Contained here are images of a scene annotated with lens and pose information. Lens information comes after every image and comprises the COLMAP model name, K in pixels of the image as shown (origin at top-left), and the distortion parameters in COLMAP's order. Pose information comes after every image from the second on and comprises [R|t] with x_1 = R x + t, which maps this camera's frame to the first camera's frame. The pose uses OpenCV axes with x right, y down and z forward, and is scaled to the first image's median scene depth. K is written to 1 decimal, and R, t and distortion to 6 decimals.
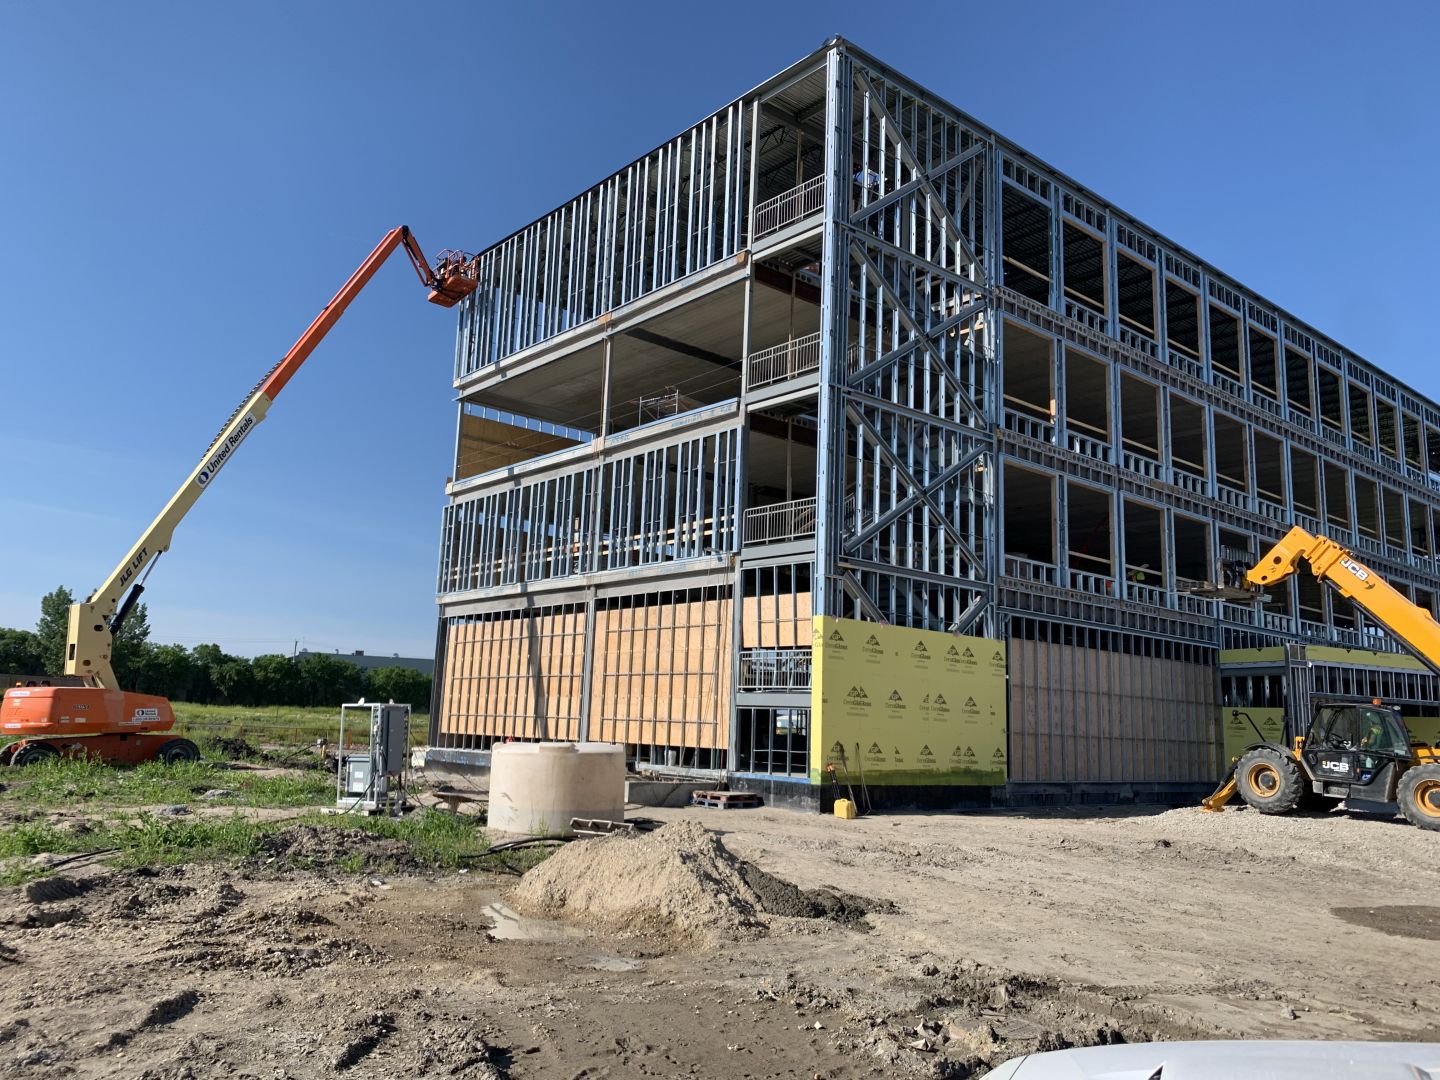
lens RADIAL K [[1190.0, 0, 720.1], [0, 1190.0, 487.7], [0, 0, 1]] dist [0.005269, -0.004502]
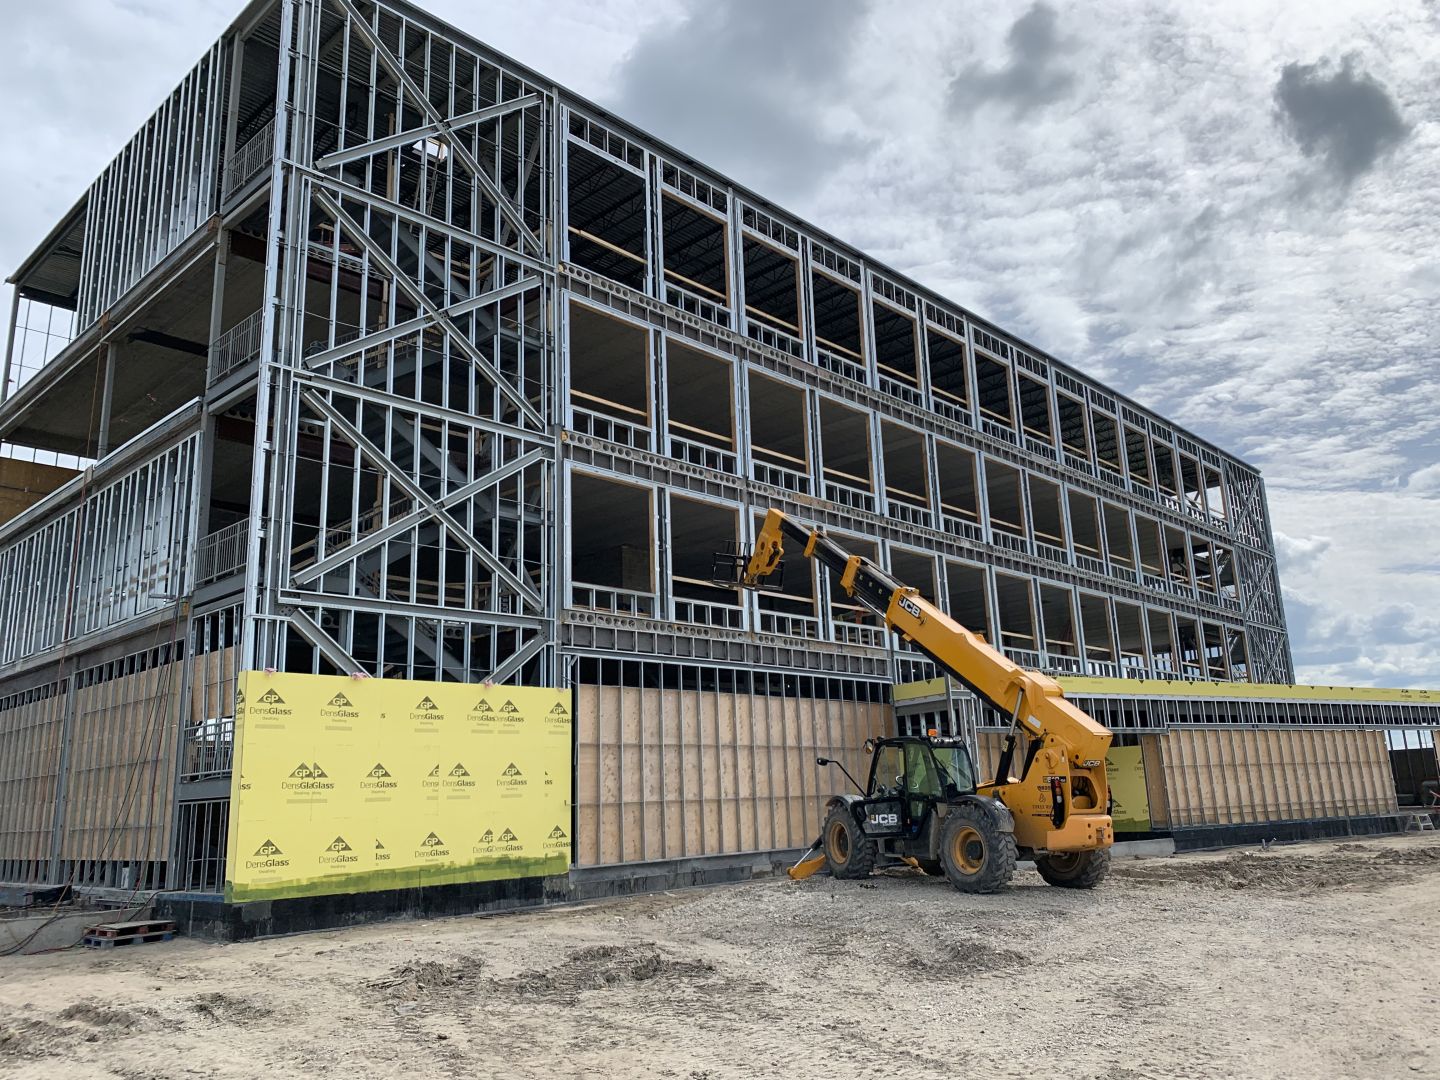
lens RADIAL K [[1100.7, 0, 720.0], [0, 1100.7, 540.0], [0, 0, 1]] dist [0.161714, -0.497762]
pose [[0.994043, -0.064062, 0.088179, 0.234918], [0.067468, 0.997065, -0.036198, 0.052498], [-0.085602, 0.041931, 0.995447, 0.206330]]
